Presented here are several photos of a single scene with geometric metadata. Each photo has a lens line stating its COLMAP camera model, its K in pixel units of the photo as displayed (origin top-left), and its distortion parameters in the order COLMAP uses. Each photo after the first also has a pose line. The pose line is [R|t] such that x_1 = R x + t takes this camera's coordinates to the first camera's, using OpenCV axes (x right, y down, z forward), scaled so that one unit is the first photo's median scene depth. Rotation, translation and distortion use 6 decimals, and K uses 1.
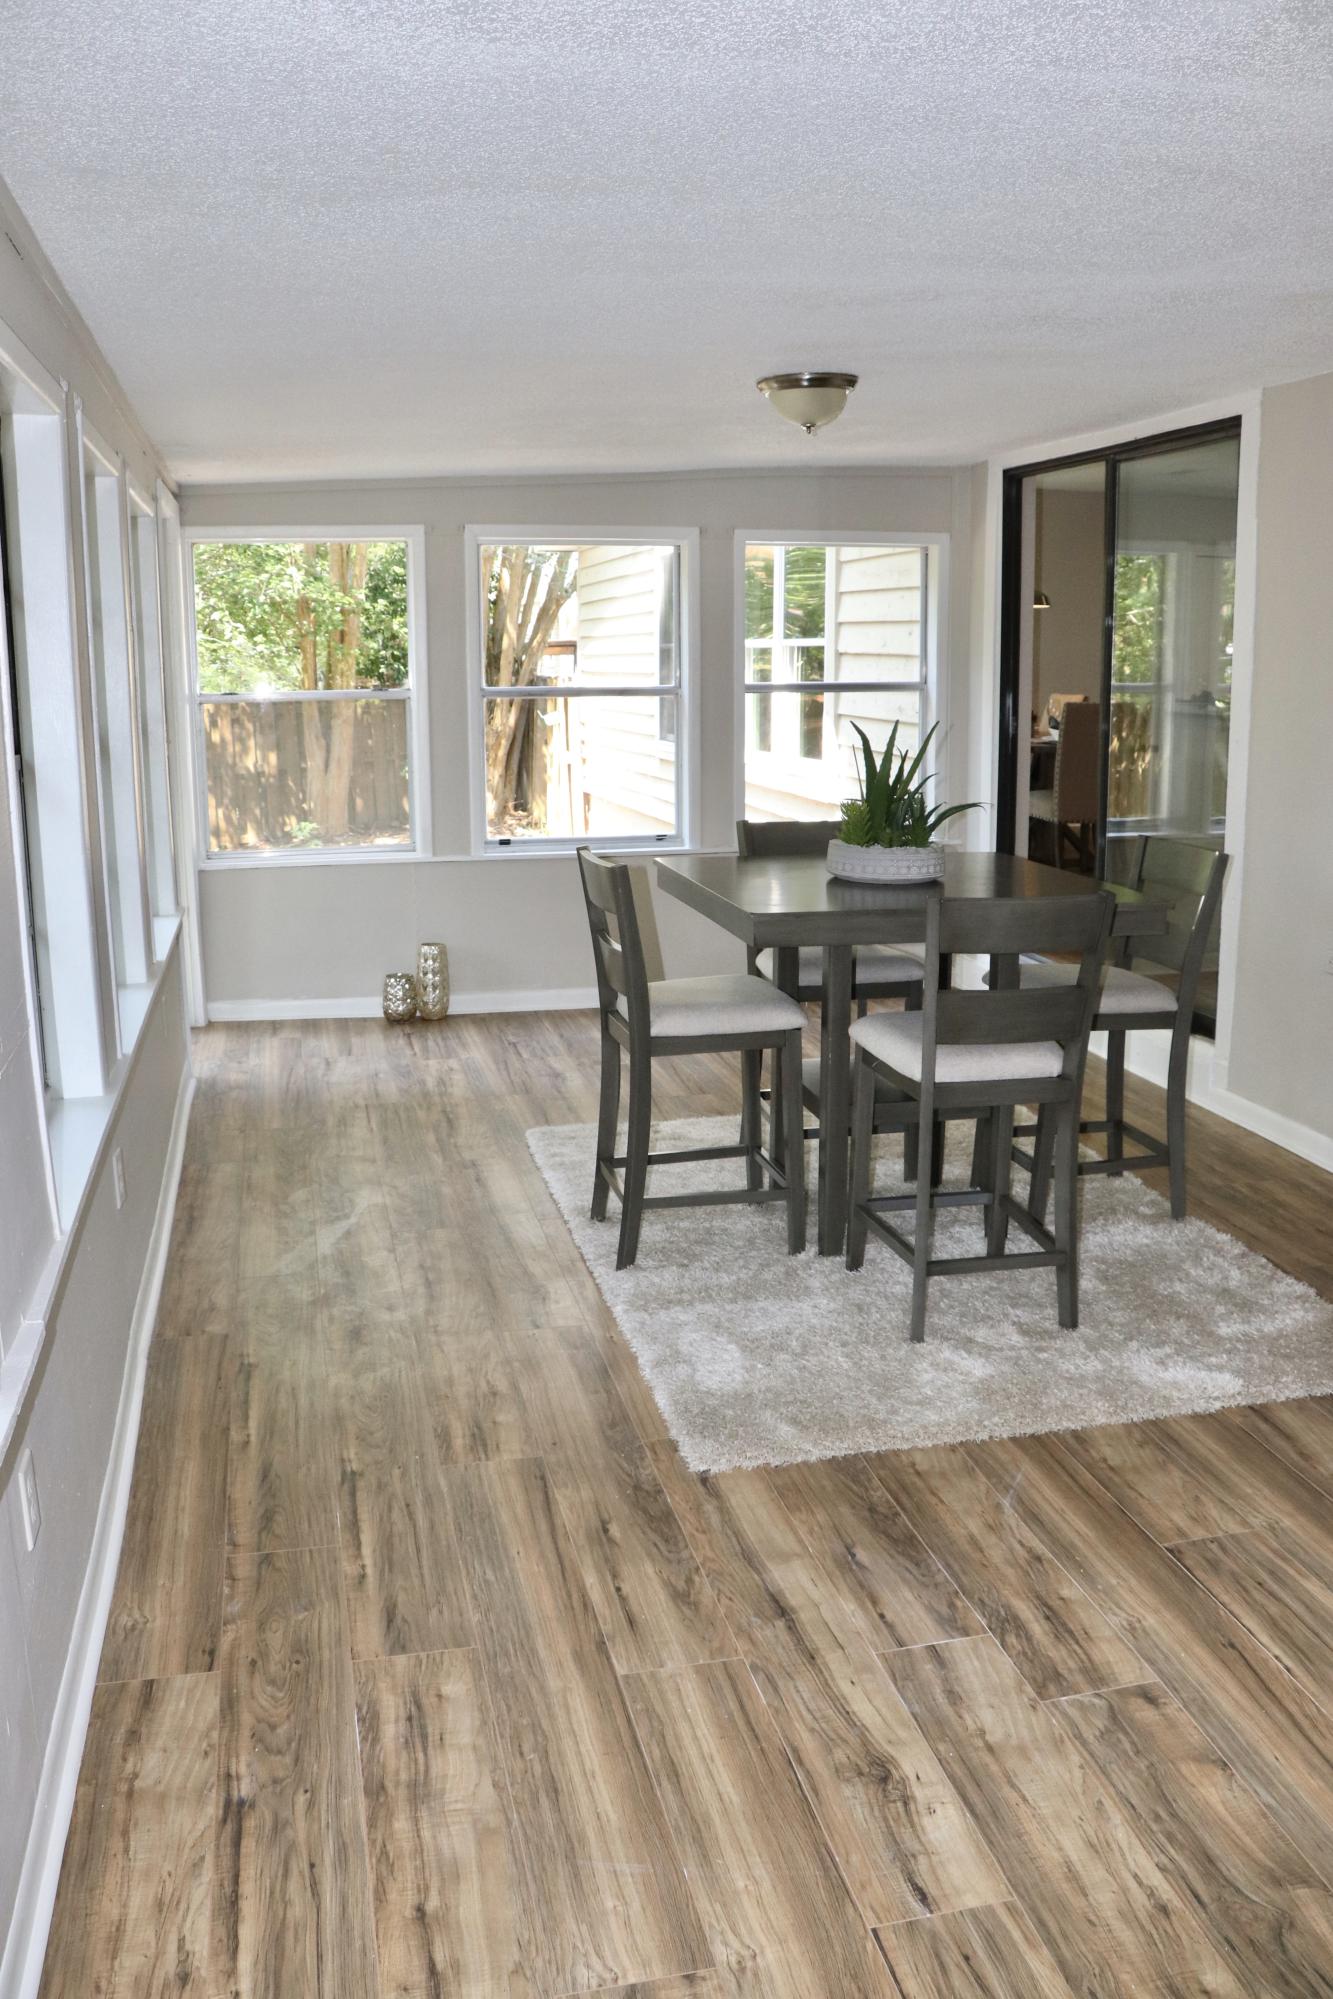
lens RADIAL K [[1672.3, 0, 666.5], [0, 1672.3, 999.5], [0, 0, 1]] dist [-0.185525, 0.164624]
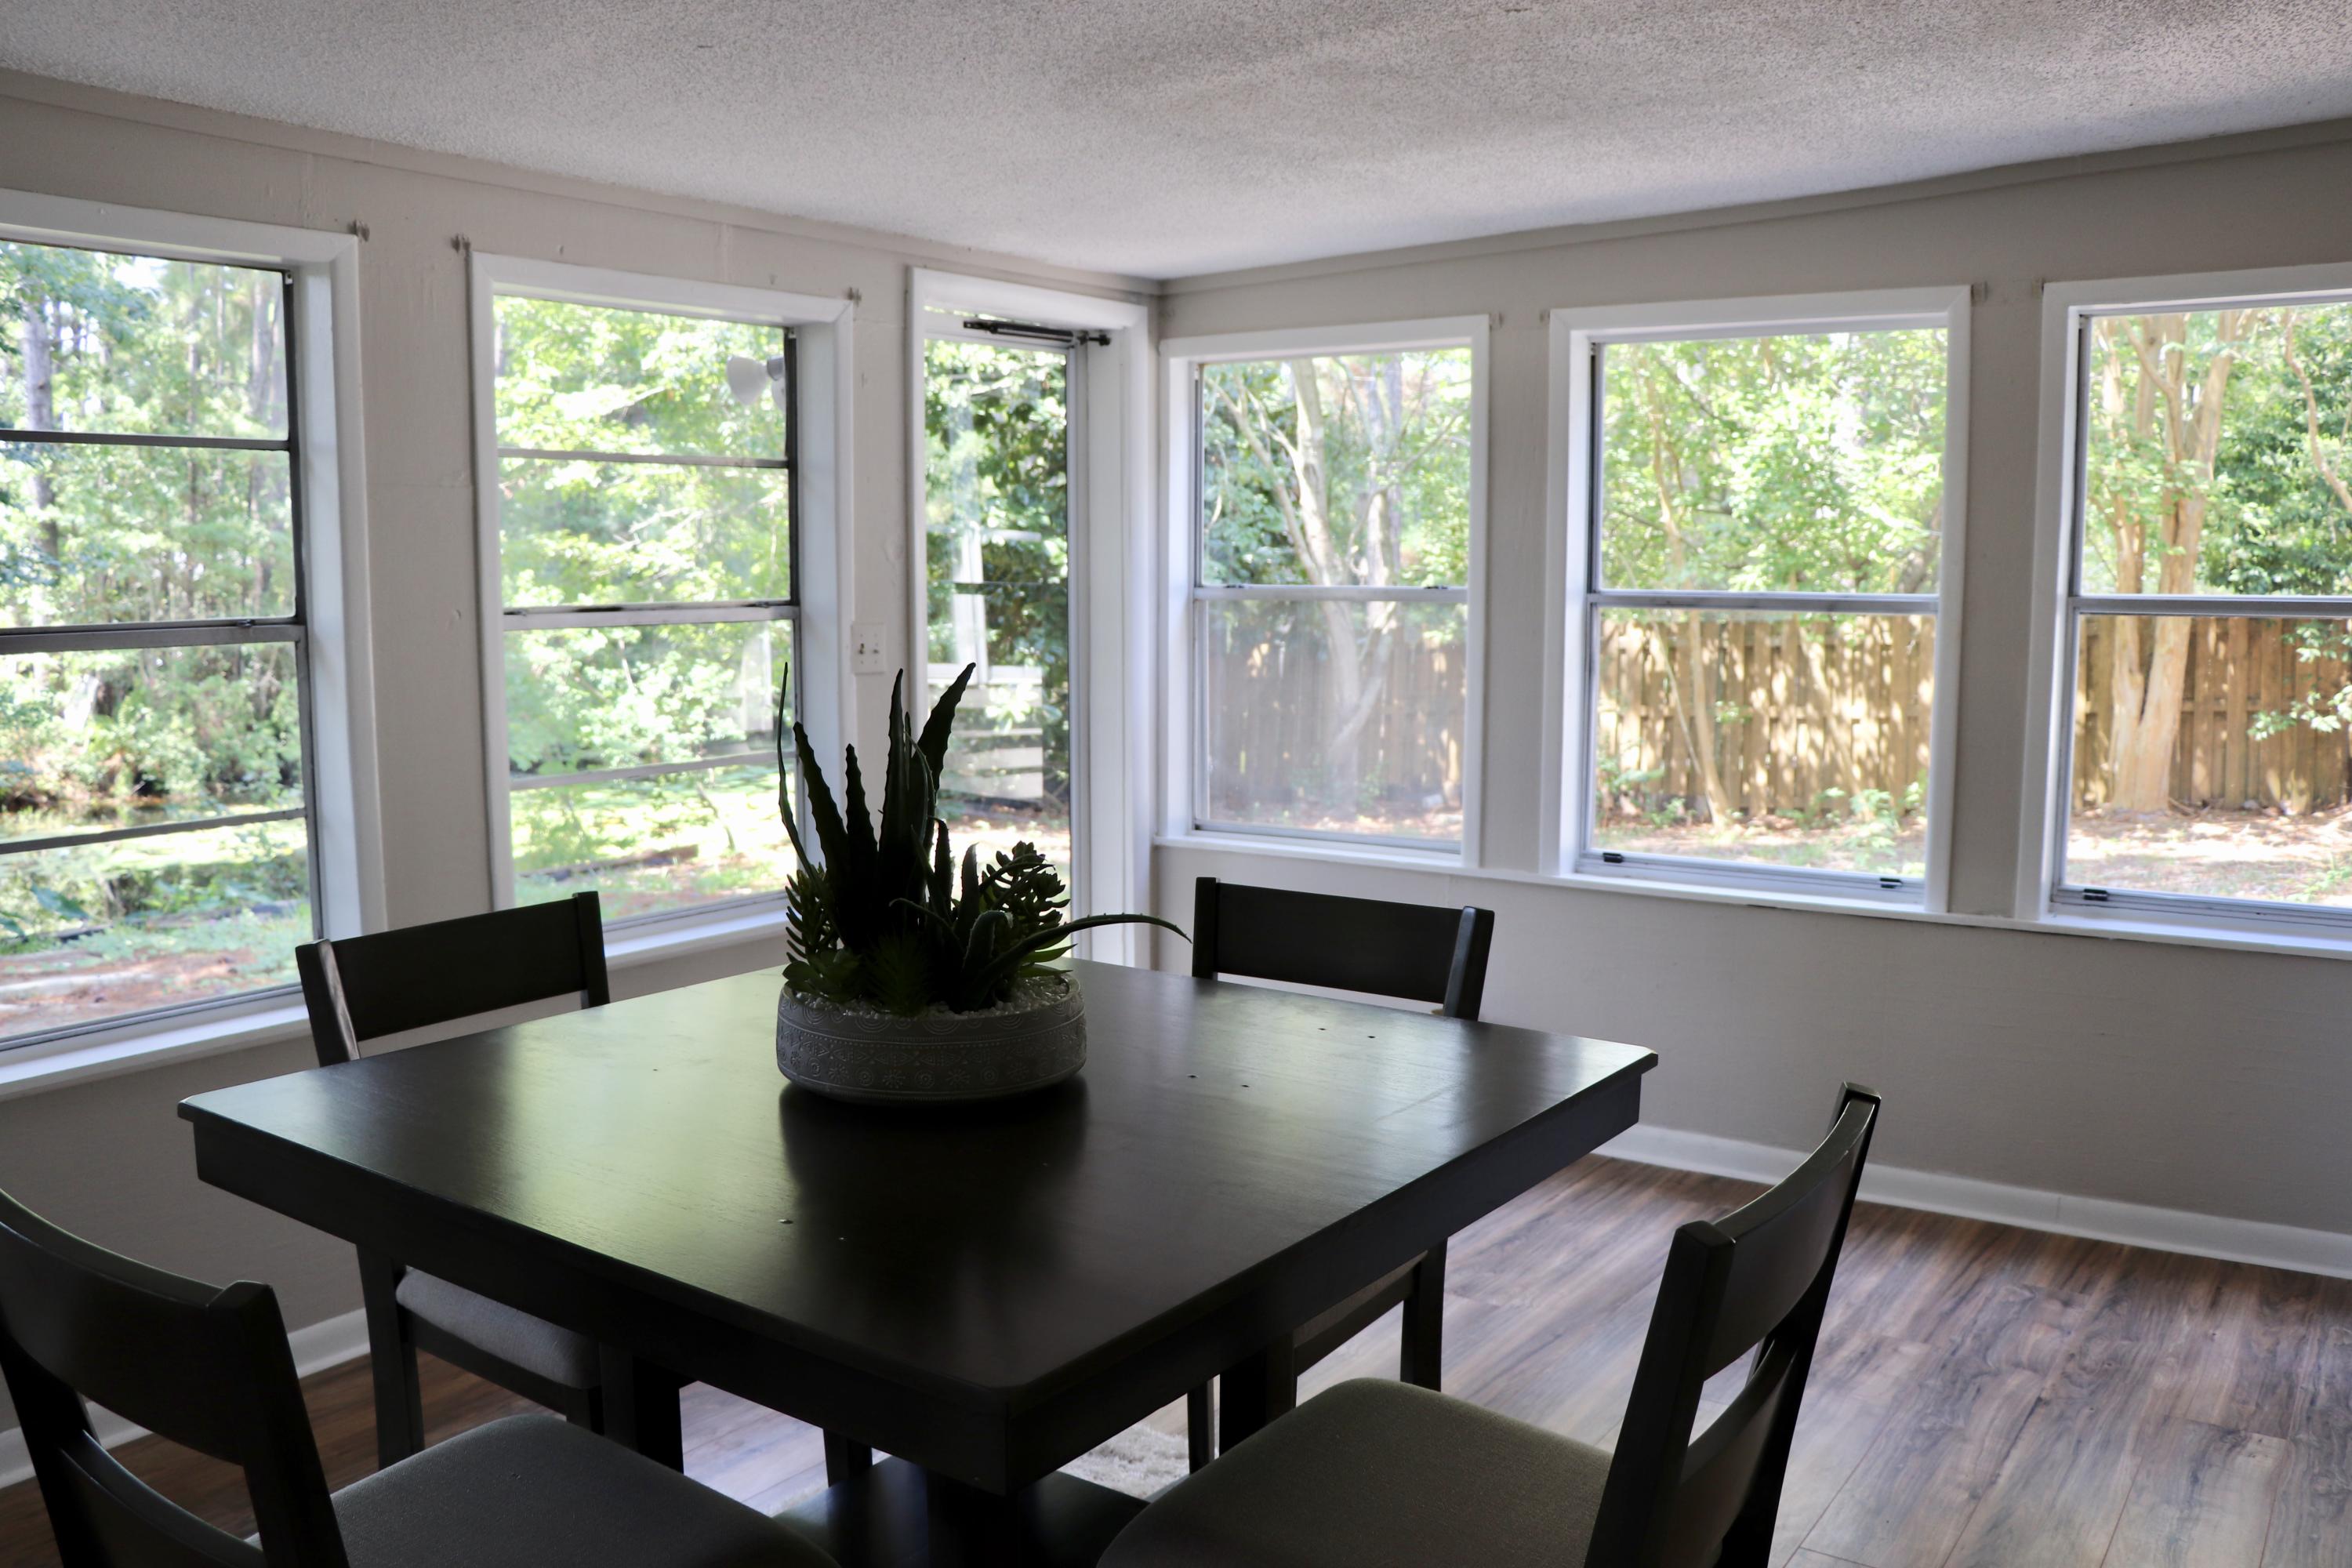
lens RADIAL K [[1967.6, 0, 1176.0], [0, 1967.6, 784.0], [0, 0, 1]] dist [-0.185525, 0.164624]
pose [[0.653129, 0.087503, -0.752174, 0.132198], [-0.153244, 0.988022, -0.018124, -0.034832], [0.741579, 0.127103, 0.658715, 0.177302]]
